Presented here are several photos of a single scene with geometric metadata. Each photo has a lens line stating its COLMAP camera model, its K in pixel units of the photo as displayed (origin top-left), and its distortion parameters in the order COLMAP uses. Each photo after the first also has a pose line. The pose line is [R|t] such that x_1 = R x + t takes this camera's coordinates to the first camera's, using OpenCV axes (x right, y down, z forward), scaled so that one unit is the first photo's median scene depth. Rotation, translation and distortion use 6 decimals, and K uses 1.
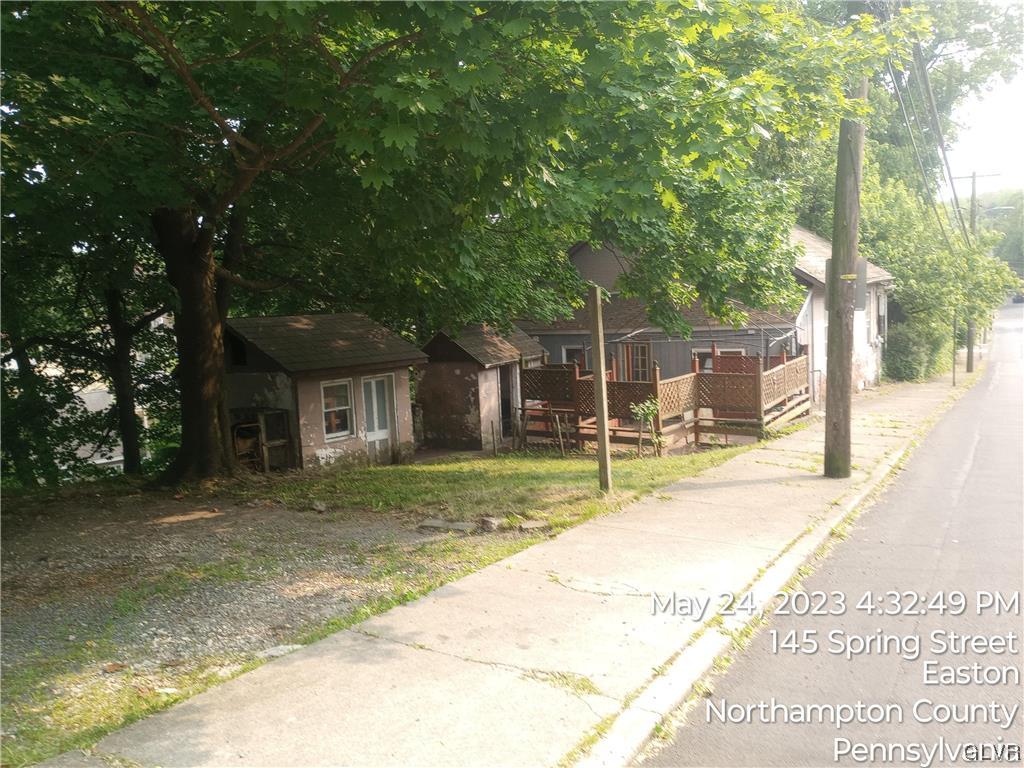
lens RADIAL K [[839.3, 0, 513.2], [0, 839.3, 387.4], [0, 0, 1]] dist [0.046205, -0.018934]
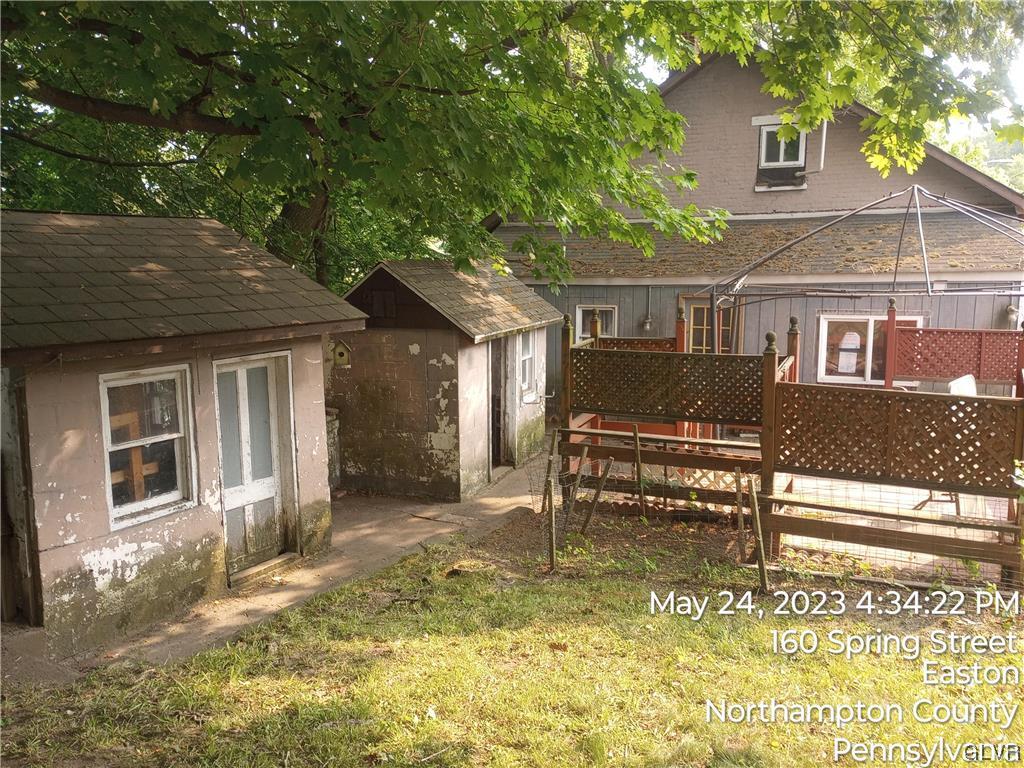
lens RADIAL K [[839.3, 0, 510.1], [0, 839.3, 377.9], [0, 0, 1]] dist [0.046205, -0.018934]
pose [[0.988551, 0.016481, 0.149985, -0.094891], [-0.021122, 0.999344, 0.029402, -0.018806], [-0.149402, -0.032233, 0.988251, 0.550091]]
